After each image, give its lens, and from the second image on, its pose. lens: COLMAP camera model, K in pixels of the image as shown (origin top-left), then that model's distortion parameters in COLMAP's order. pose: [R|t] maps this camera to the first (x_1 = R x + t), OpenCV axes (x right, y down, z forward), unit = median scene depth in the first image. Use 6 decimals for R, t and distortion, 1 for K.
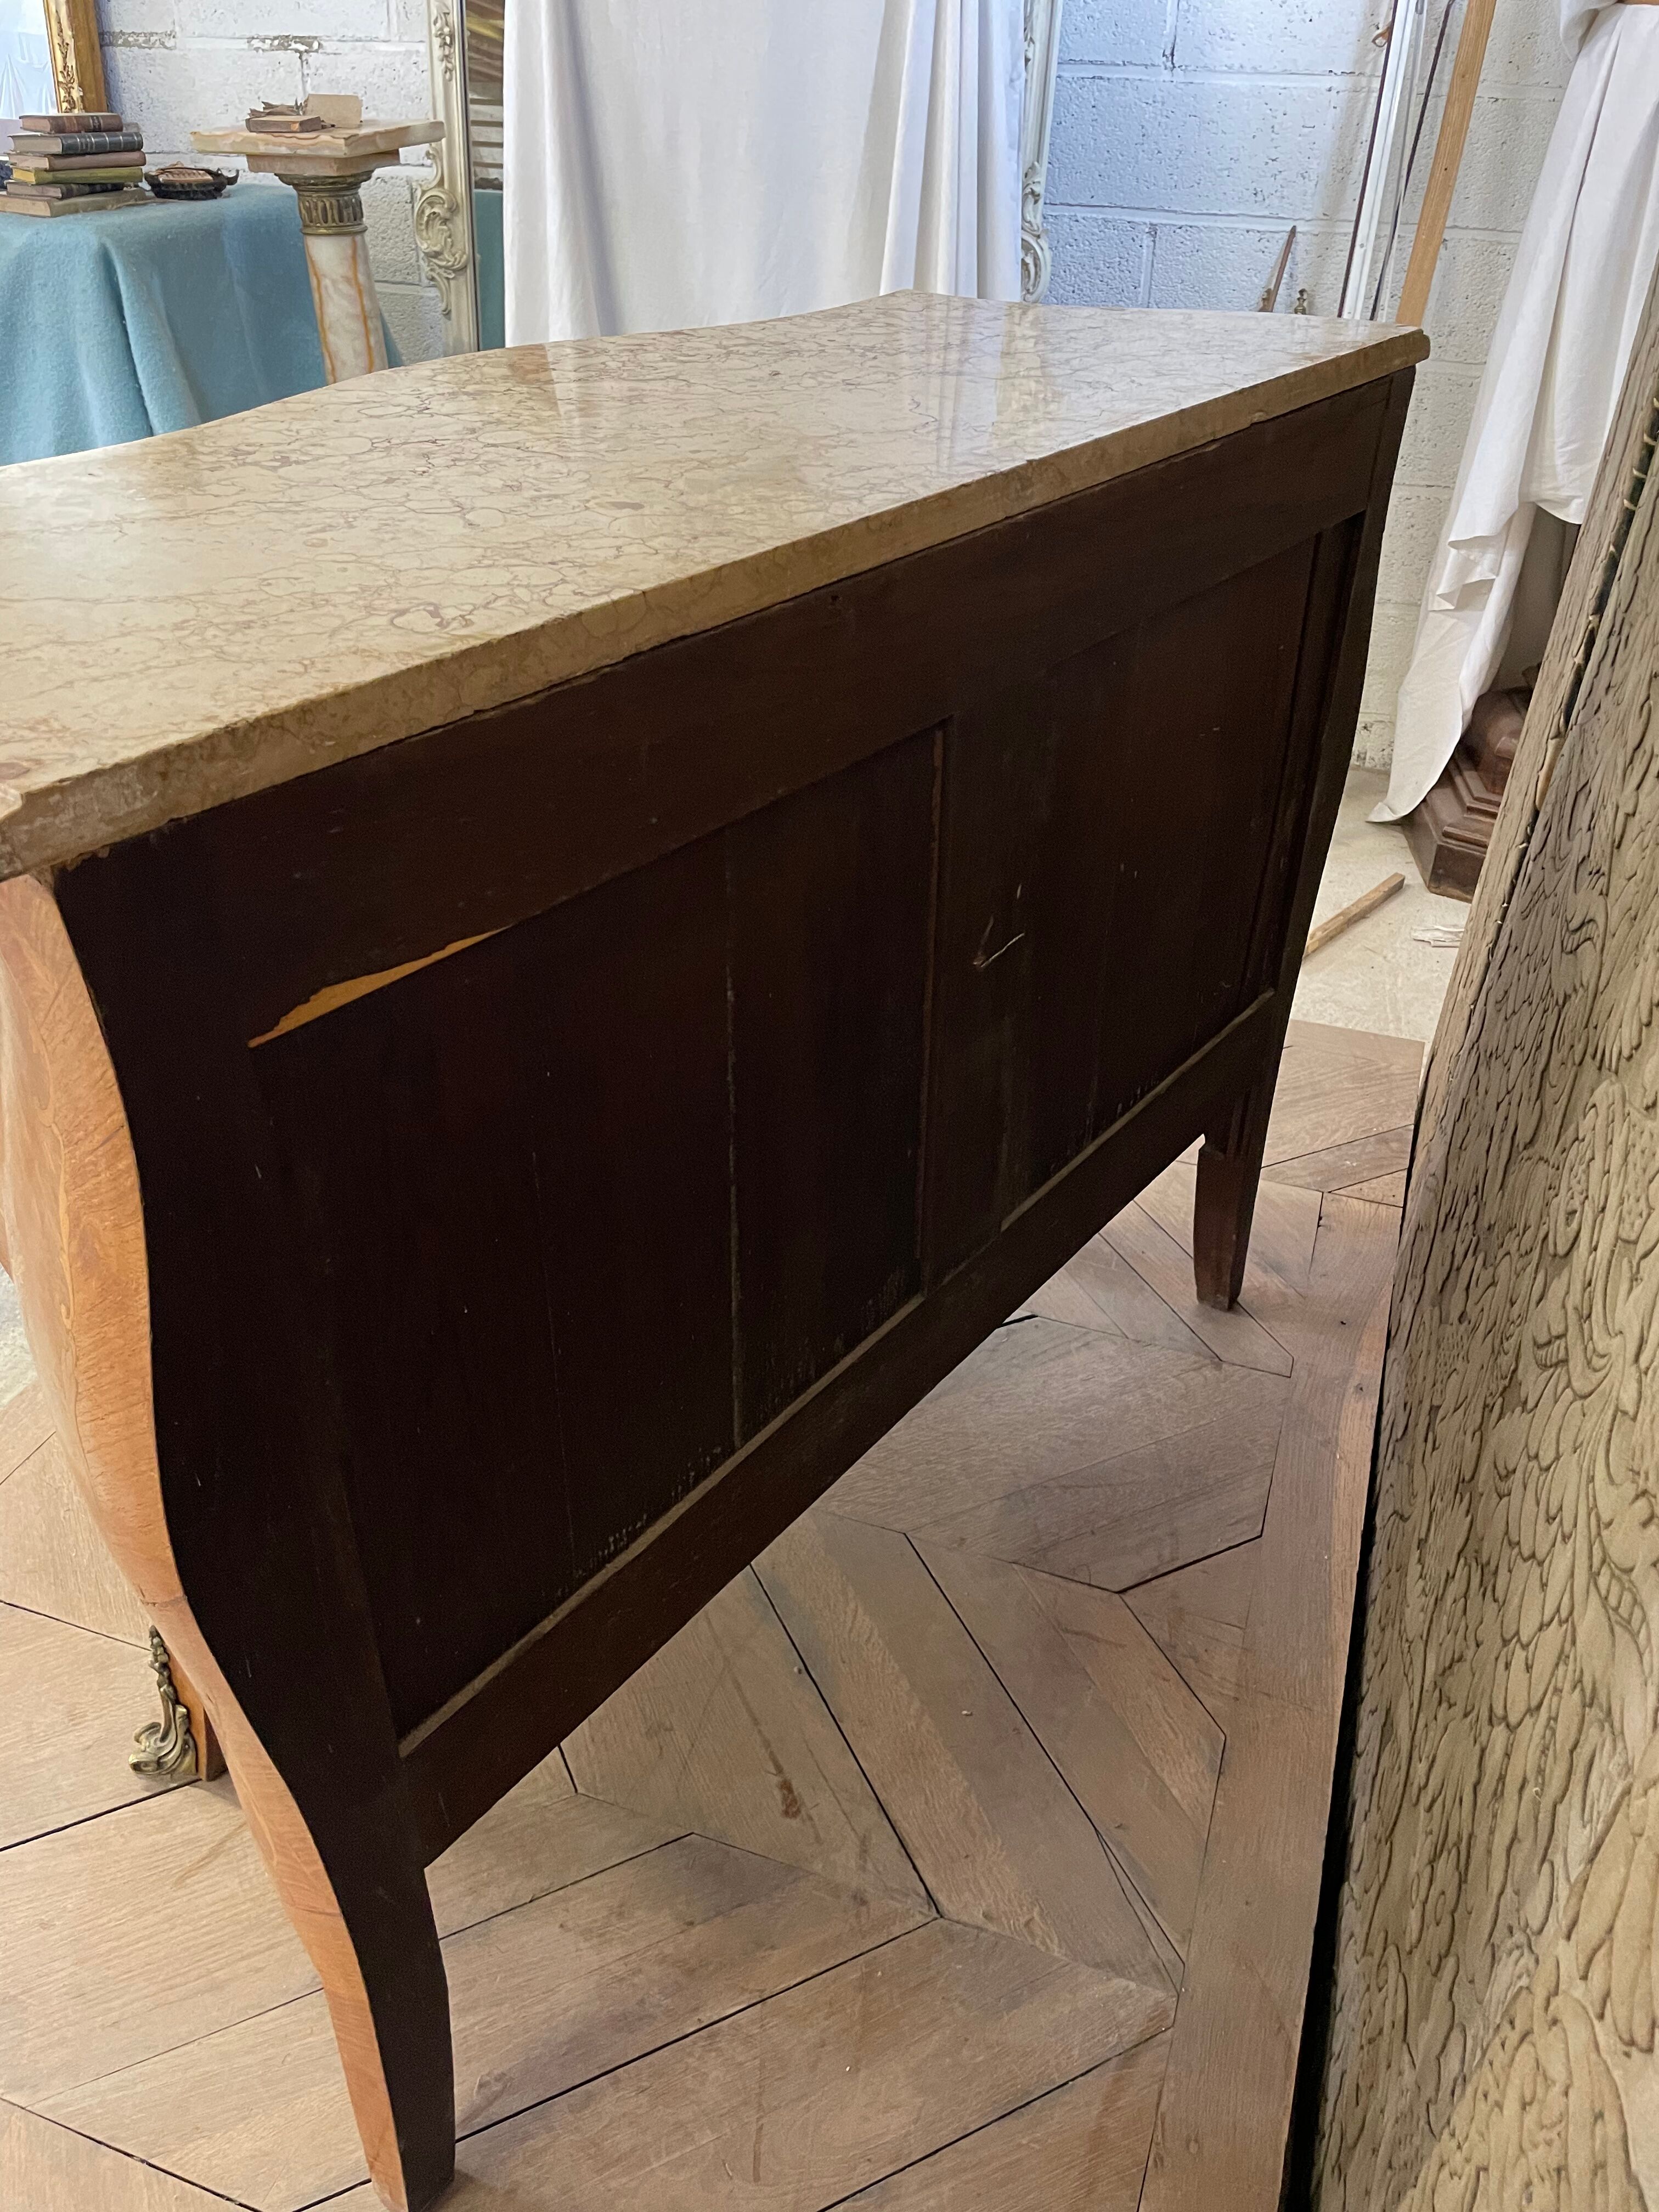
lens RADIAL K [[1687.9, 0, 831.2], [0, 1687.9, 1097.7], [0, 0, 1]] dist [0.092888, -0.129797]
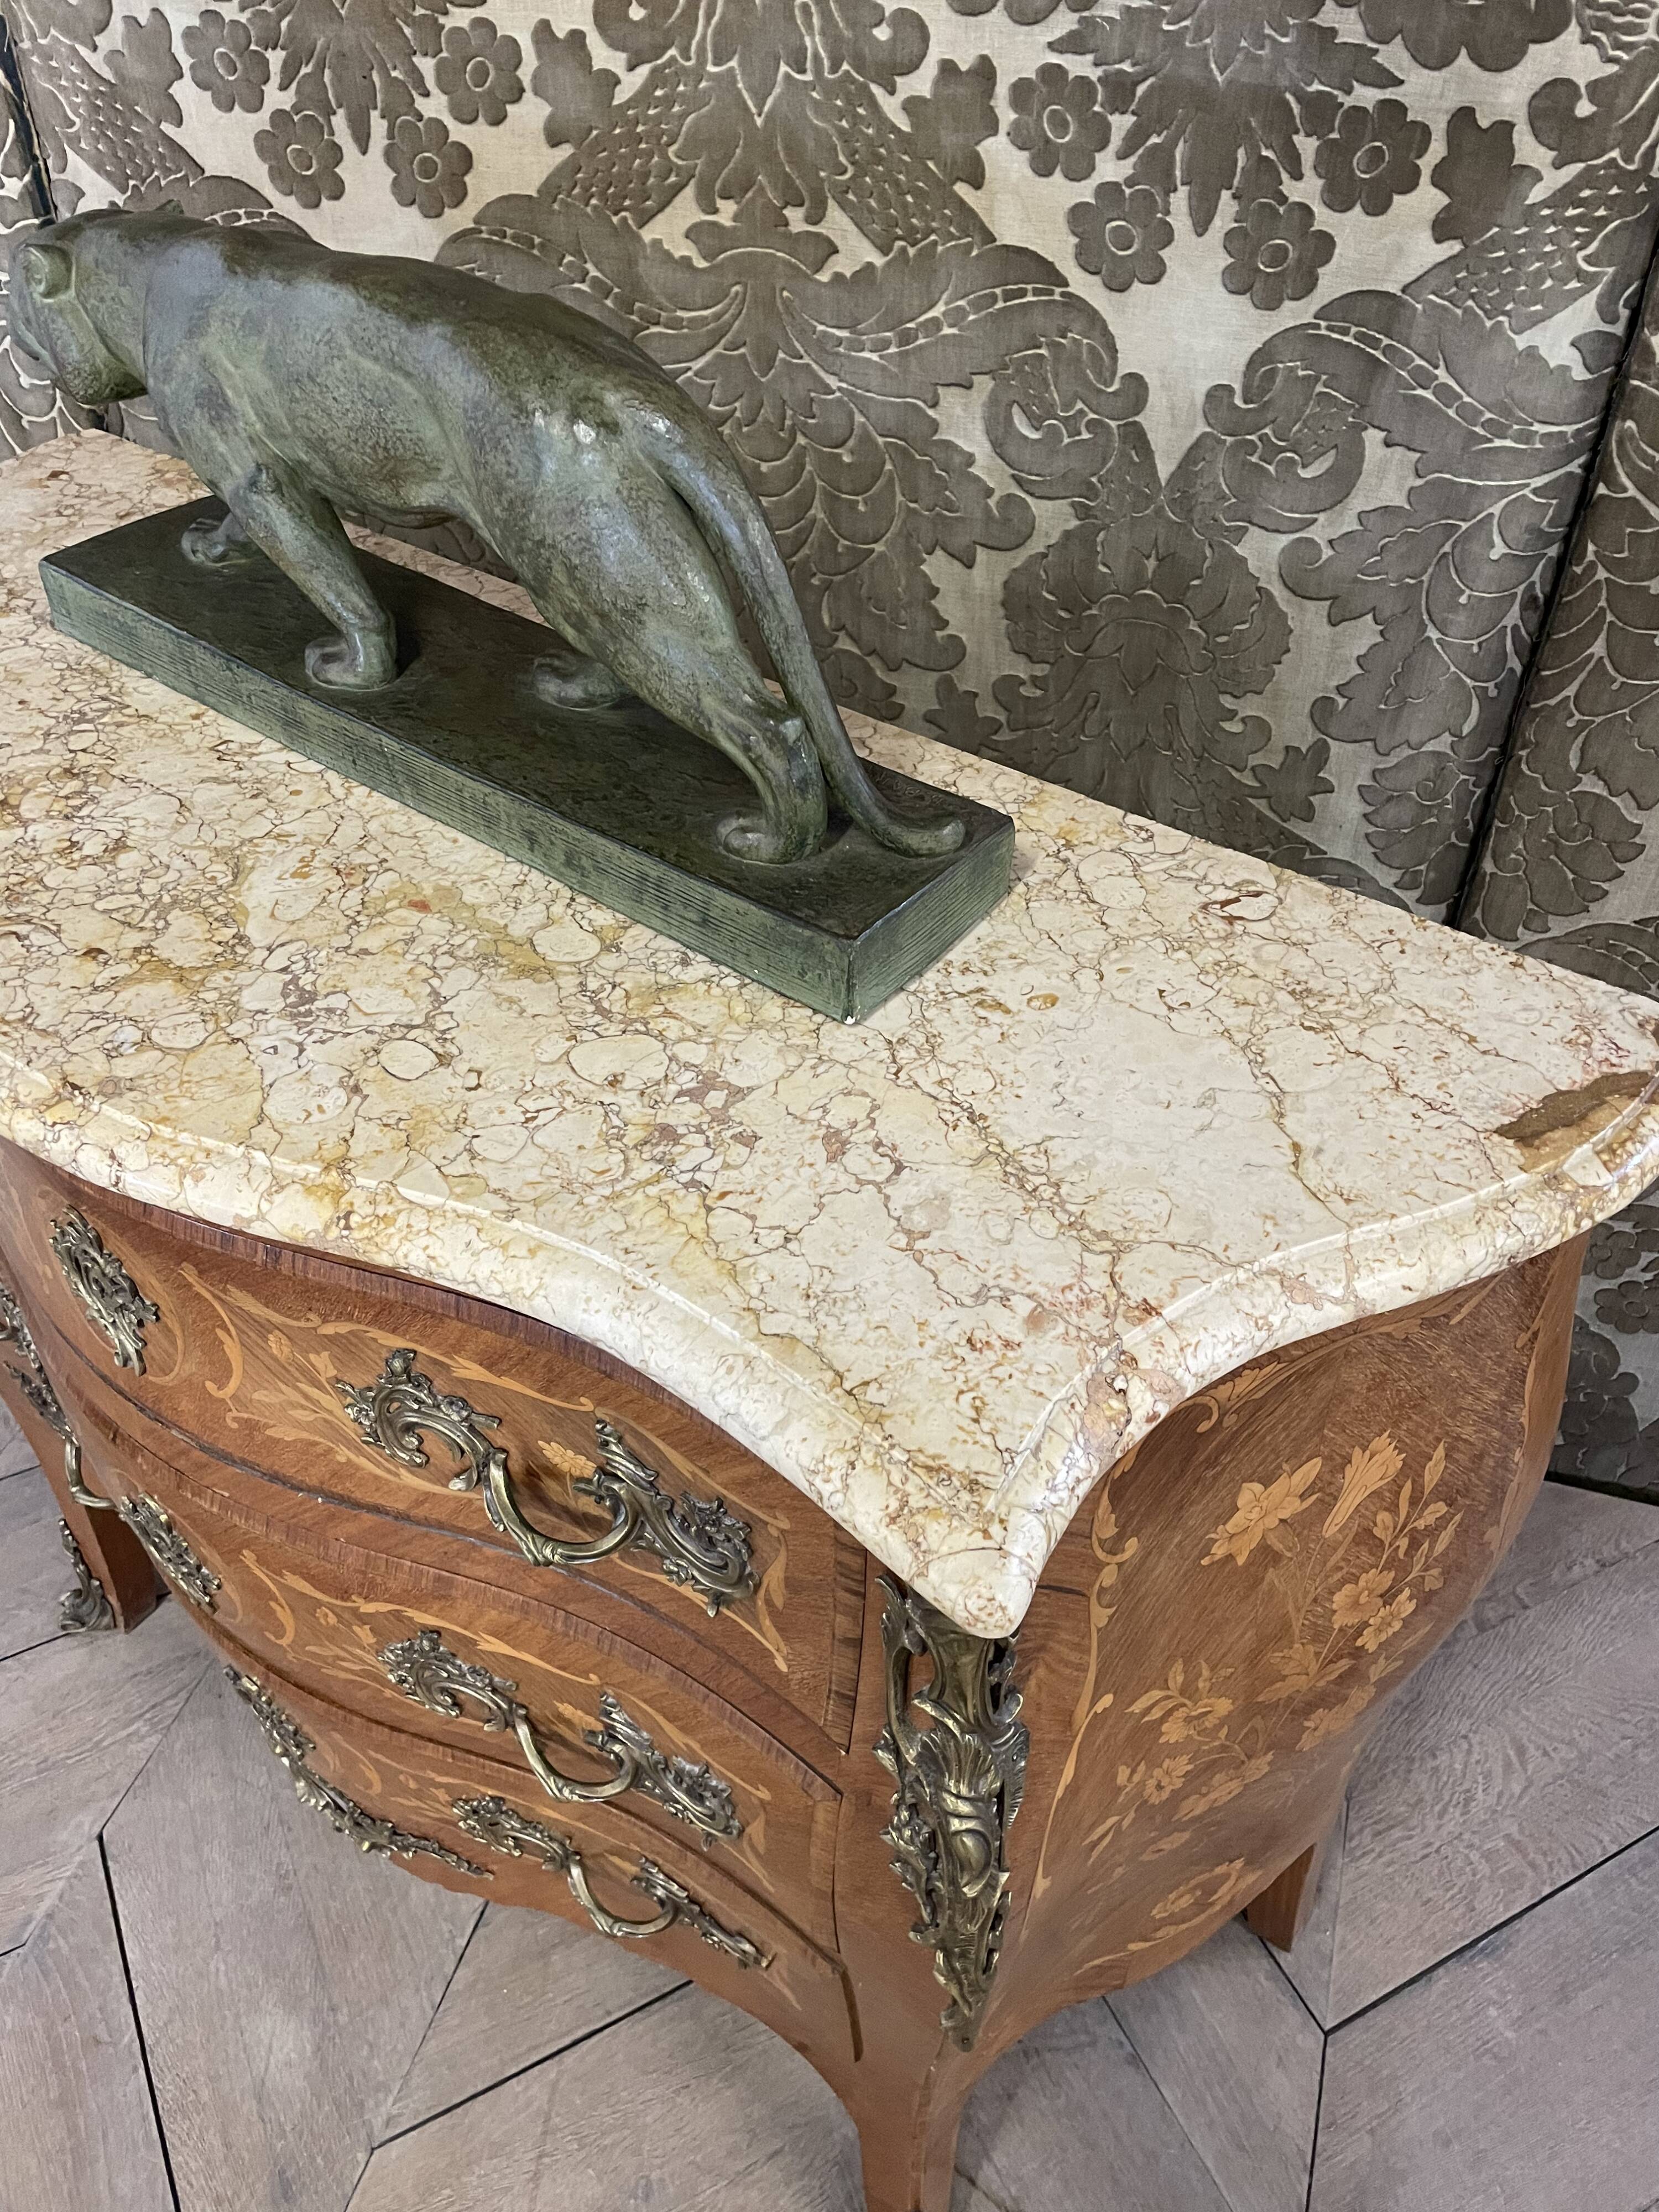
lens RADIAL K [[1687.9, 0, 853.2], [0, 1687.9, 1115.7], [0, 0, 1]] dist [0.092888, -0.129797]
pose [[-0.042634, -0.684048, 0.728190, -1.128183], [0.543656, 0.595614, 0.591339, -0.988396], [-0.838224, 0.421097, 0.346493, 0.838034]]
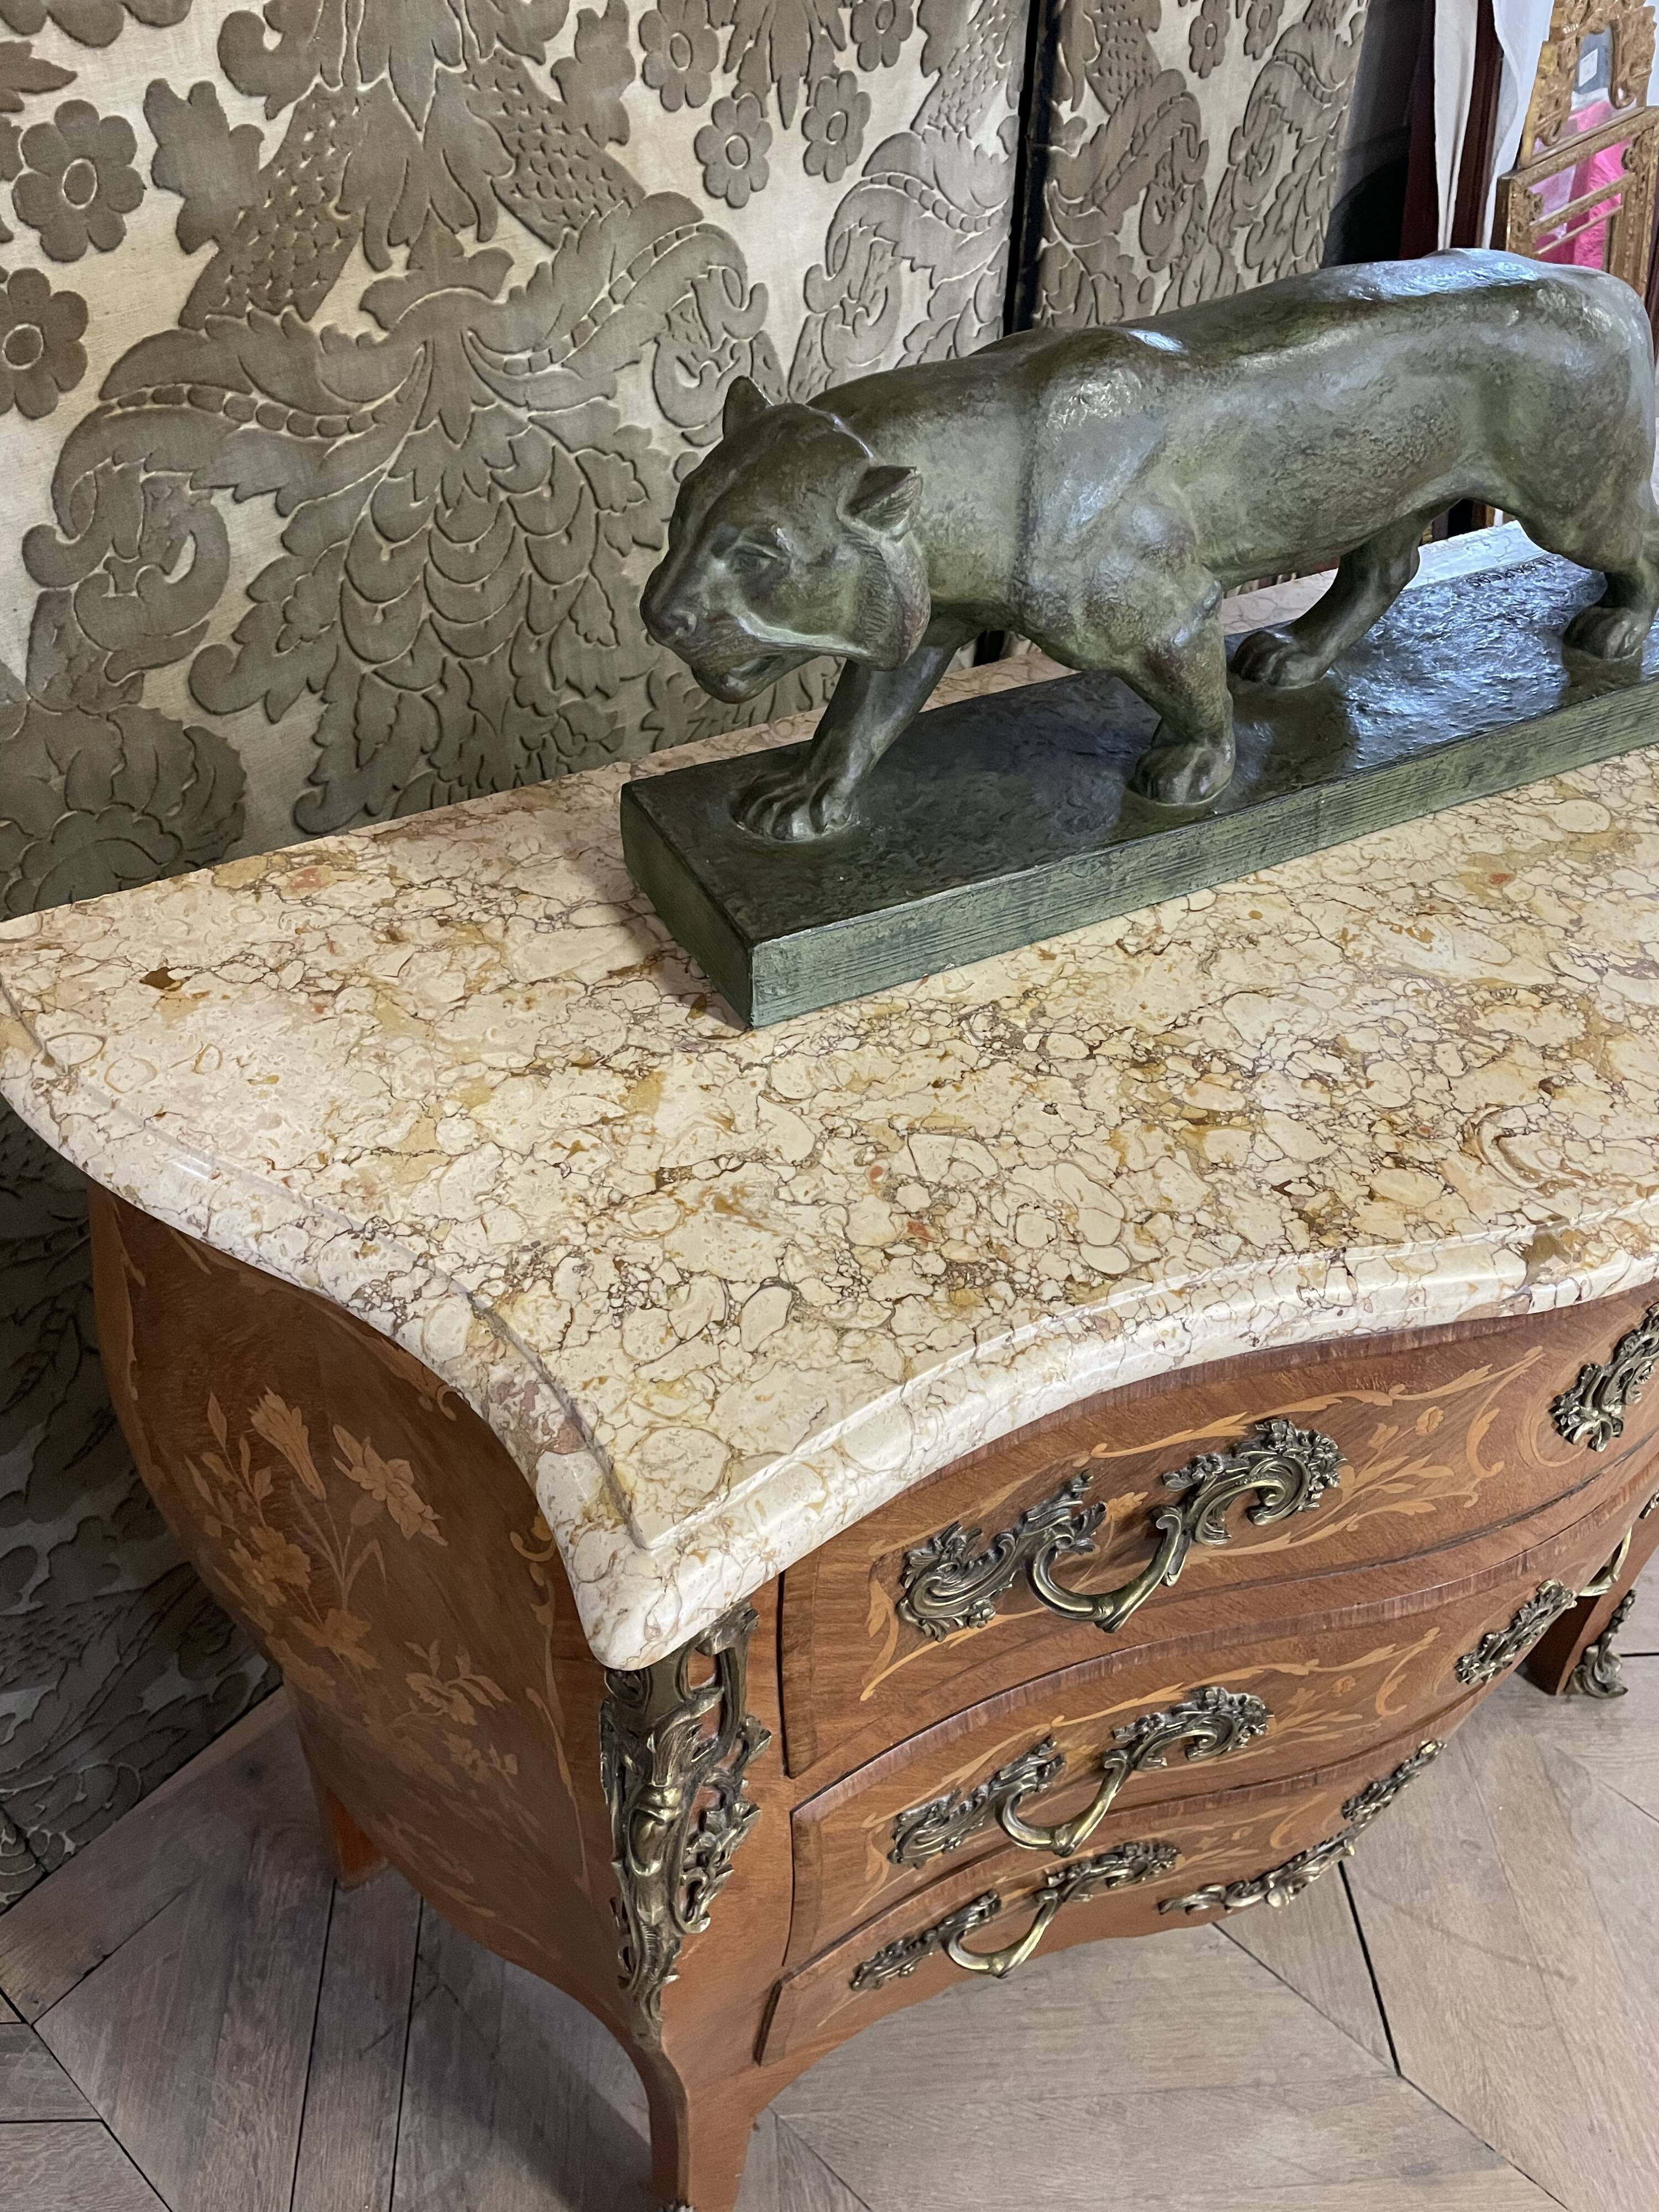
lens RADIAL K [[1687.9, 0, 849.1], [0, 1687.9, 1112.9], [0, 0, 1]] dist [0.092888, -0.129797]
pose [[-0.931885, -0.293781, 0.212799, -0.094633], [0.142488, 0.243028, 0.959497, -1.659331], [-0.333598, 0.924462, -0.184614, 1.894886]]
